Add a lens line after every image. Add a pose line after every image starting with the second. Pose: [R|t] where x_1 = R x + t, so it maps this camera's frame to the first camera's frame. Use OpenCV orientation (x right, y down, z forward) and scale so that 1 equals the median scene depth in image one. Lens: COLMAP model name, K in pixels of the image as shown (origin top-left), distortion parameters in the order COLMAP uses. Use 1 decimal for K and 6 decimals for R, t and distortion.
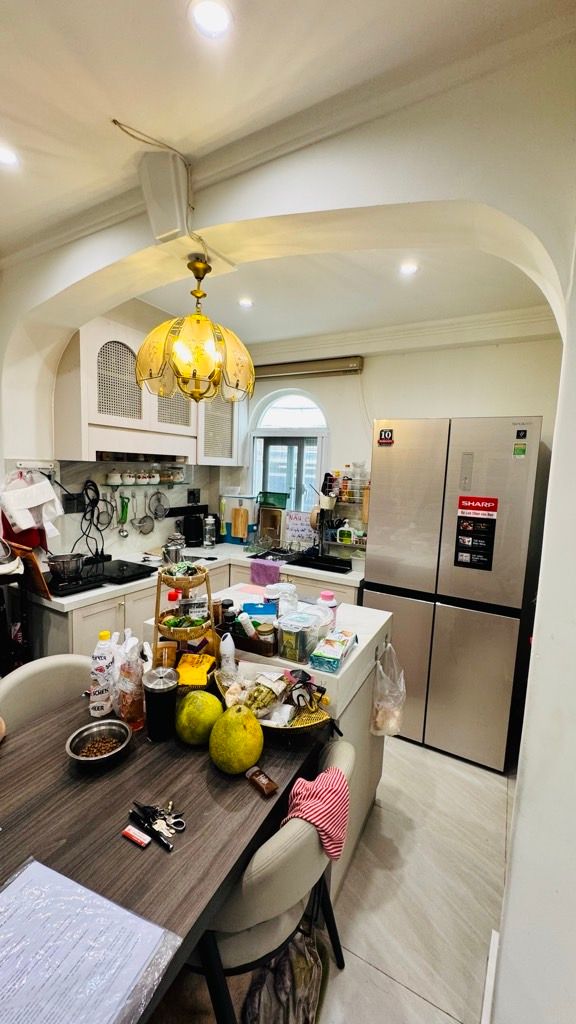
lens RADIAL K [[407.9, 0, 290.3], [0, 407.9, 513.8], [0, 0, 1]] dist [-0.004685, 0.000939]
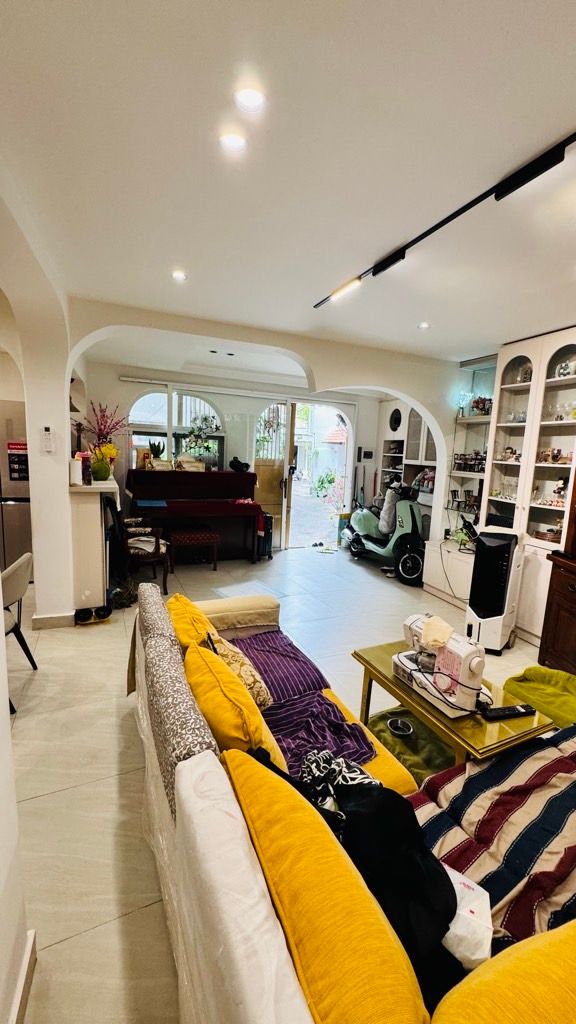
lens RADIAL K [[407.9, 0, 287.5], [0, 407.9, 511.7], [0, 0, 1]] dist [-0.004685, 0.000939]
pose [[0.592856, -0.133481, 0.794169, -0.331855], [0.066330, 0.990911, 0.117033, 0.129915], [-0.802572, -0.016706, 0.596321, -1.092335]]
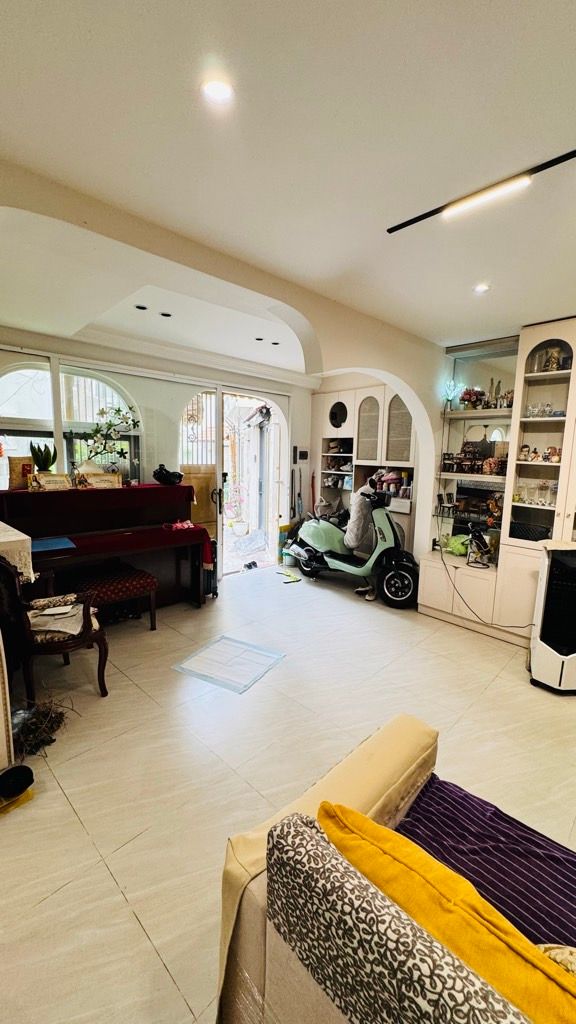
lens RADIAL K [[407.9, 0, 288.4], [0, 407.9, 512.0], [0, 0, 1]] dist [-0.004685, 0.000939]
pose [[0.261158, -0.173754, 0.949529, -0.094632], [0.093722, 0.983583, 0.154209, 0.053427], [-0.960736, 0.048719, 0.273155, -0.381784]]
